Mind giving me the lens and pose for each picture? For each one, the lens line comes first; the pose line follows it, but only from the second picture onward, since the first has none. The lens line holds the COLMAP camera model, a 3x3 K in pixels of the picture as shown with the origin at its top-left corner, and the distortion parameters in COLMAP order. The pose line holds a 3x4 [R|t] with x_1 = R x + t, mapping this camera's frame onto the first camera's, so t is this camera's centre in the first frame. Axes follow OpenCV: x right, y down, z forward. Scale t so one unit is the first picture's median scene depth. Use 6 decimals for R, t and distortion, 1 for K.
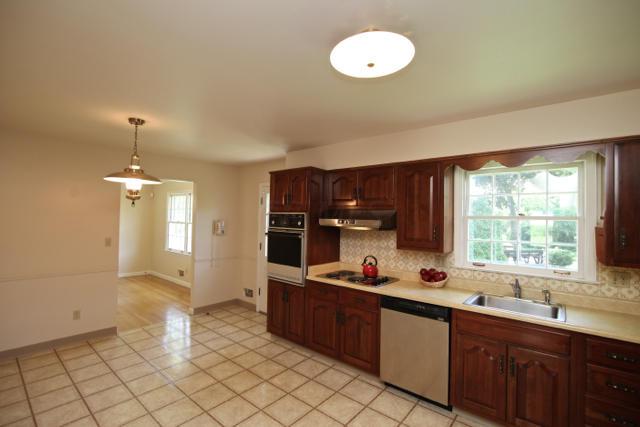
lens RADIAL K [[288.2, 0, 304.2], [0, 288.2, 214.4], [0, 0, 1]] dist [-0.002406, -0.000230]
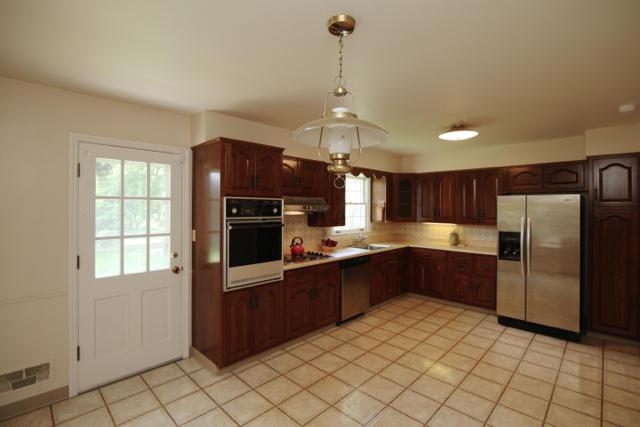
lens RADIAL K [[303.1, 0, 325.2], [0, 303.1, 208.2], [0, 0, 1]] dist [-0.016953, 0.000011]
pose [[0.041479, -0.022094, 0.998895, -1.001650], [-0.017681, 0.999583, 0.022843, 0.000188], [-0.998983, -0.018609, 0.041071, 0.875664]]
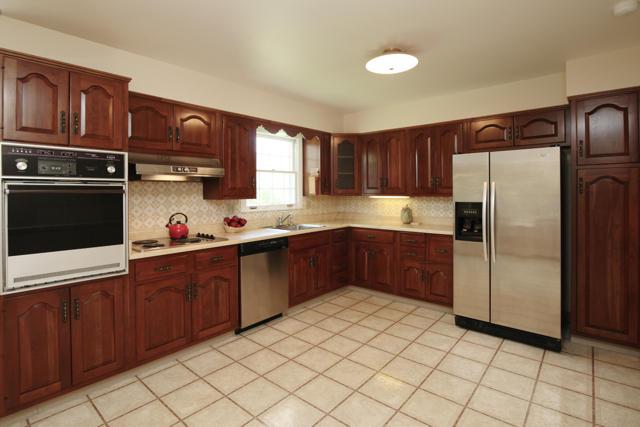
lens RADIAL K [[325.7, 0, 314.2], [0, 325.7, 192.1], [0, 0, 1]] dist [-0.017245, 0.001536]
pose [[-0.005600, -0.022722, 0.999726, -0.721906], [-0.009635, 0.999697, 0.022668, 0.062513], [-0.999938, -0.009506, -0.005818, 0.644642]]
